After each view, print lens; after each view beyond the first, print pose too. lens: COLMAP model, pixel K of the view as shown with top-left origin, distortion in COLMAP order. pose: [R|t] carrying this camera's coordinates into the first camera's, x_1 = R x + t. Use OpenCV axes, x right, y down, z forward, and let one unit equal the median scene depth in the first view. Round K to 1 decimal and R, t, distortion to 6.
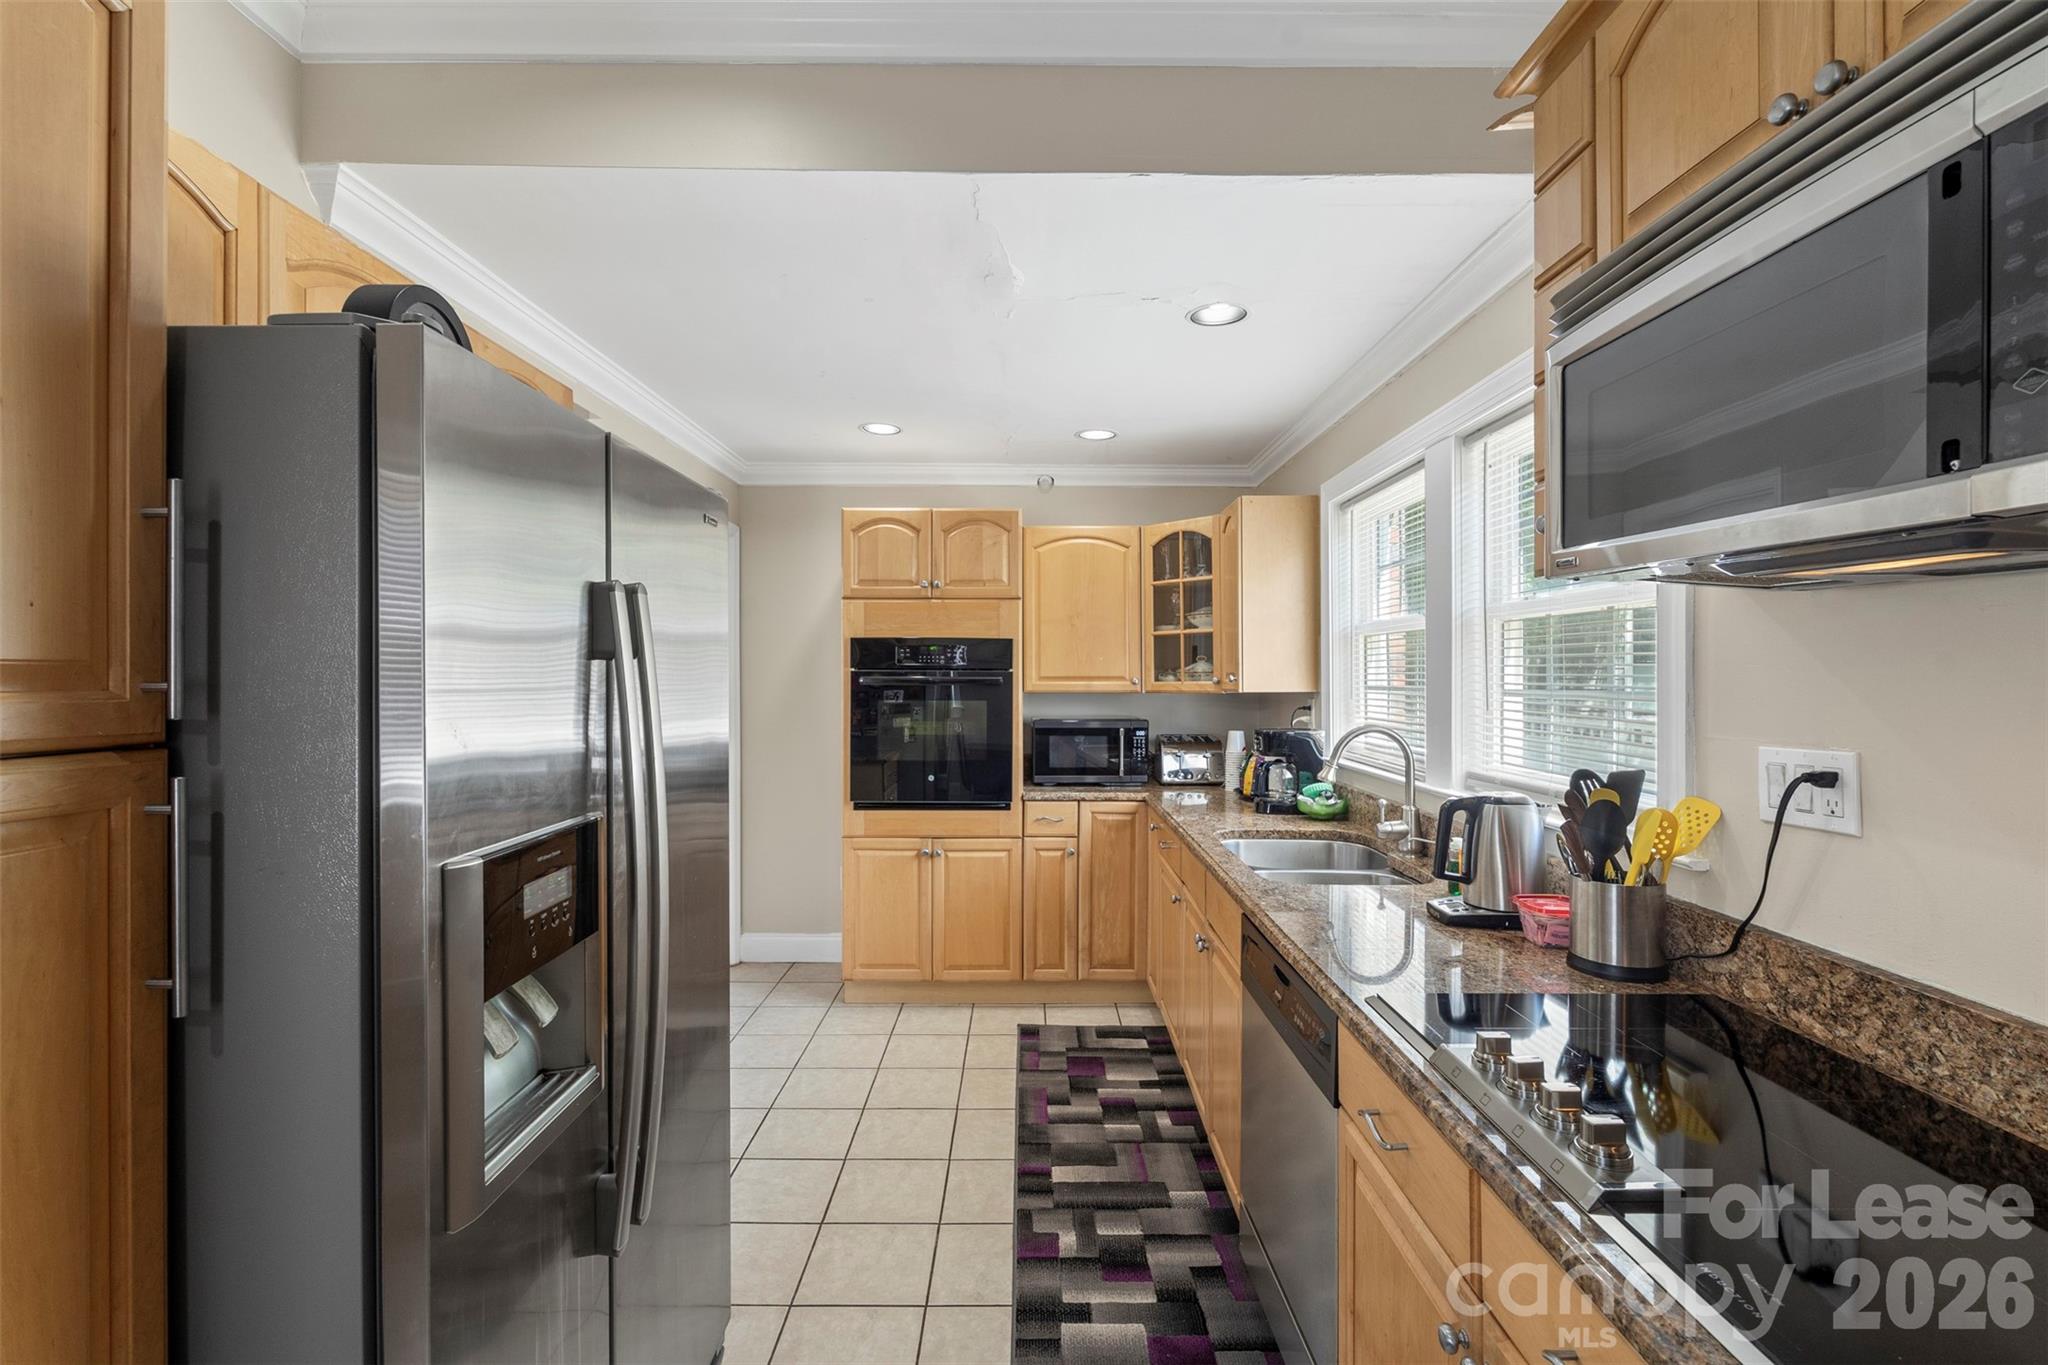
lens RADIAL K [[905.9, 0, 1016.5], [0, 905.9, 679.1], [0, 0, 1]] dist [-0.004396, 0.000575]
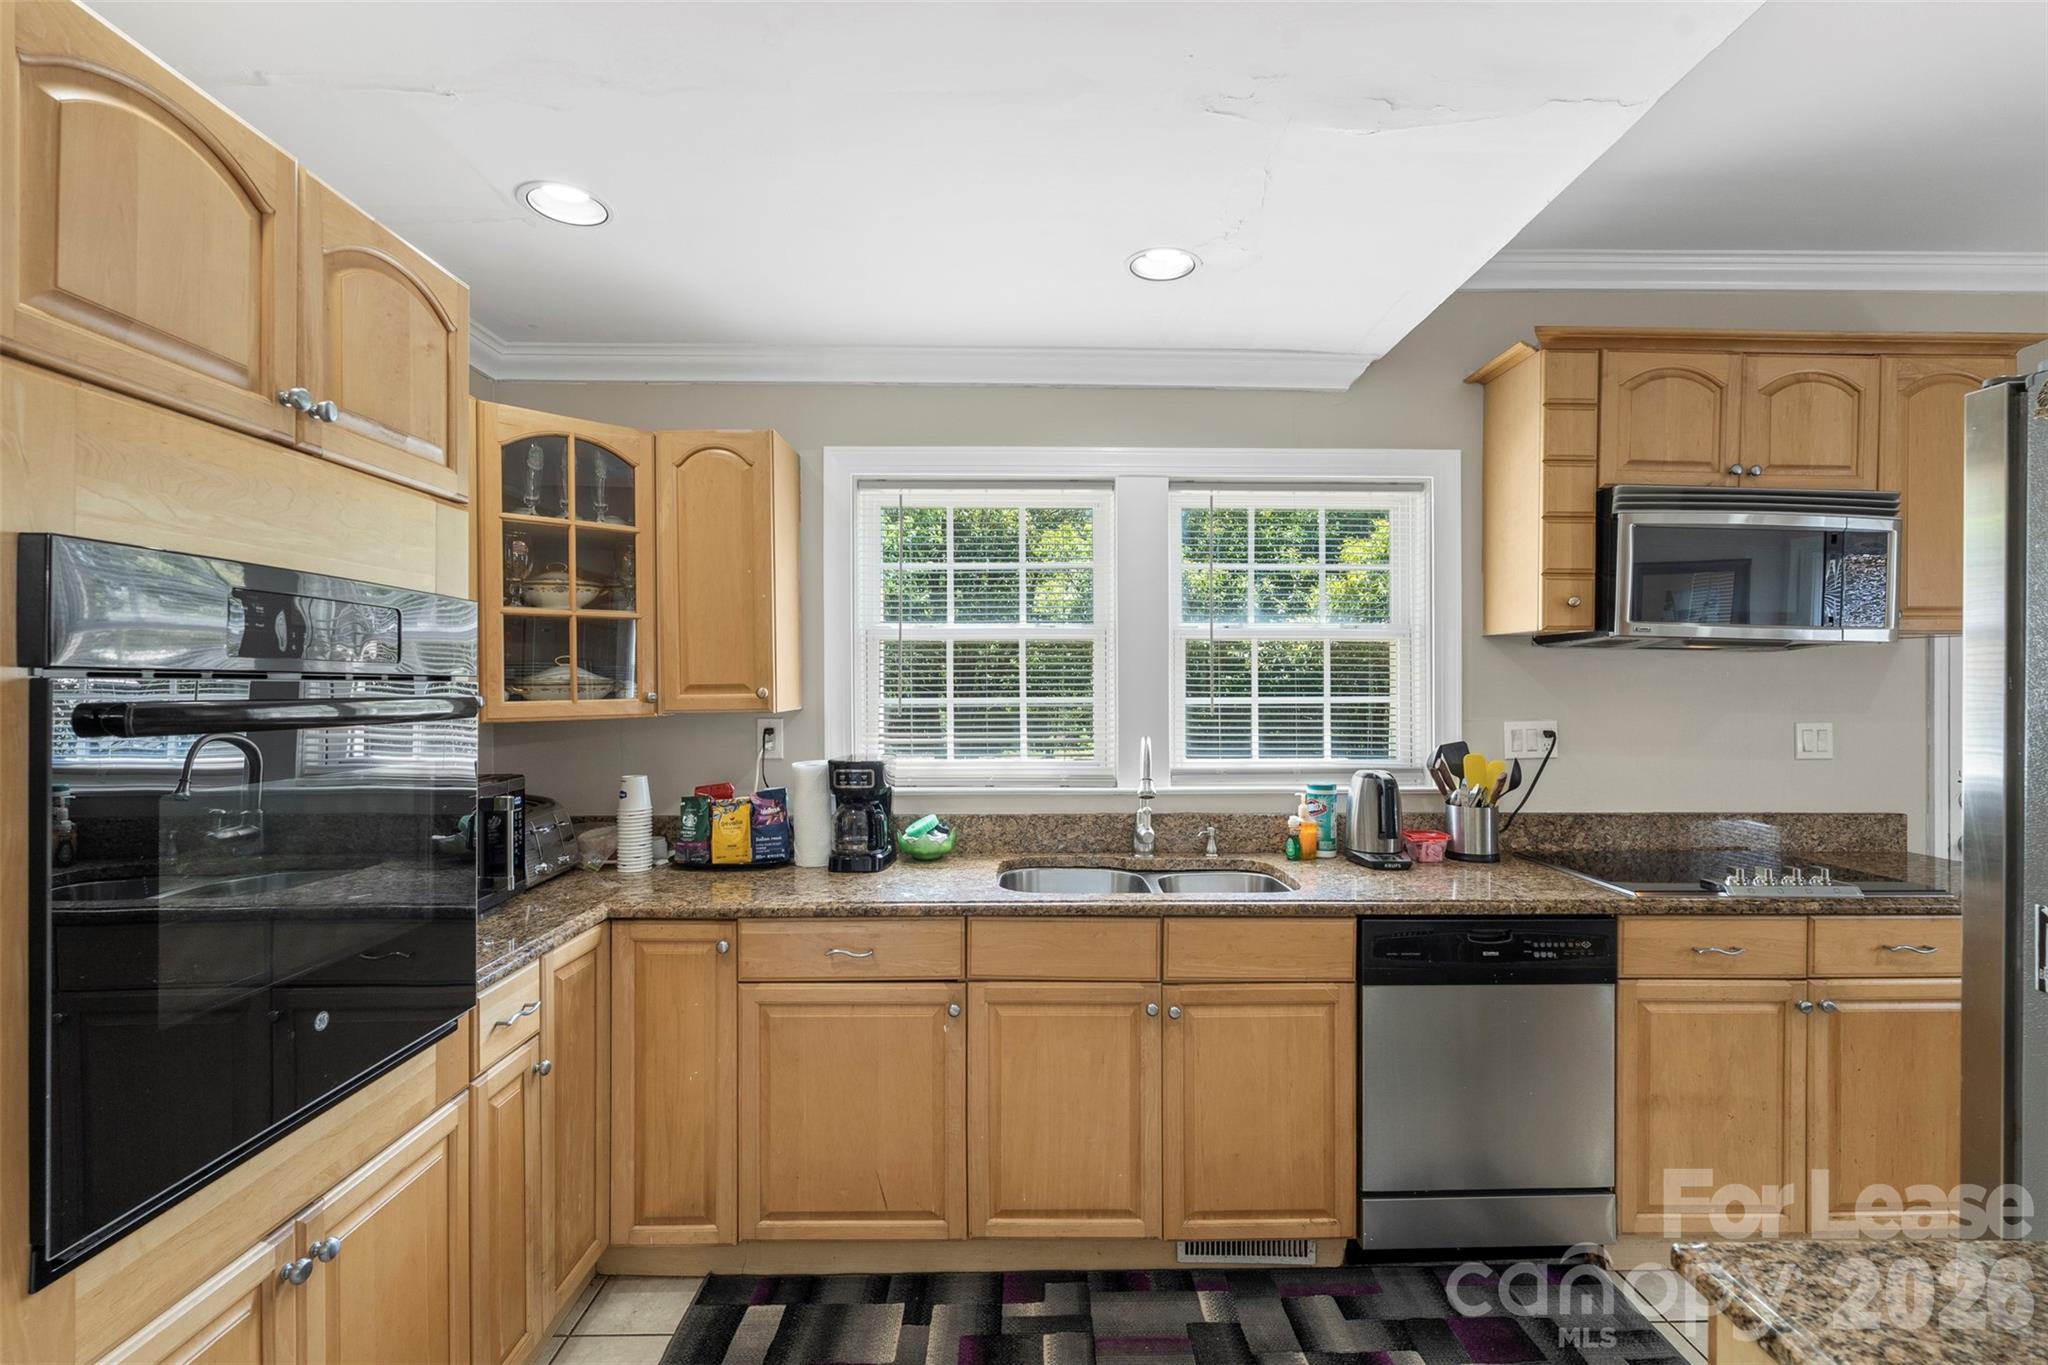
lens RADIAL K [[905.9, 0, 1029.4], [0, 905.9, 674.2], [0, 0, 1]] dist [-0.004396, 0.000575]
pose [[-0.032572, 0.002053, 0.999467, -0.541104], [0.003228, 0.999993, -0.001948, -0.015760], [-0.999464, 0.003163, -0.032579, 0.992194]]
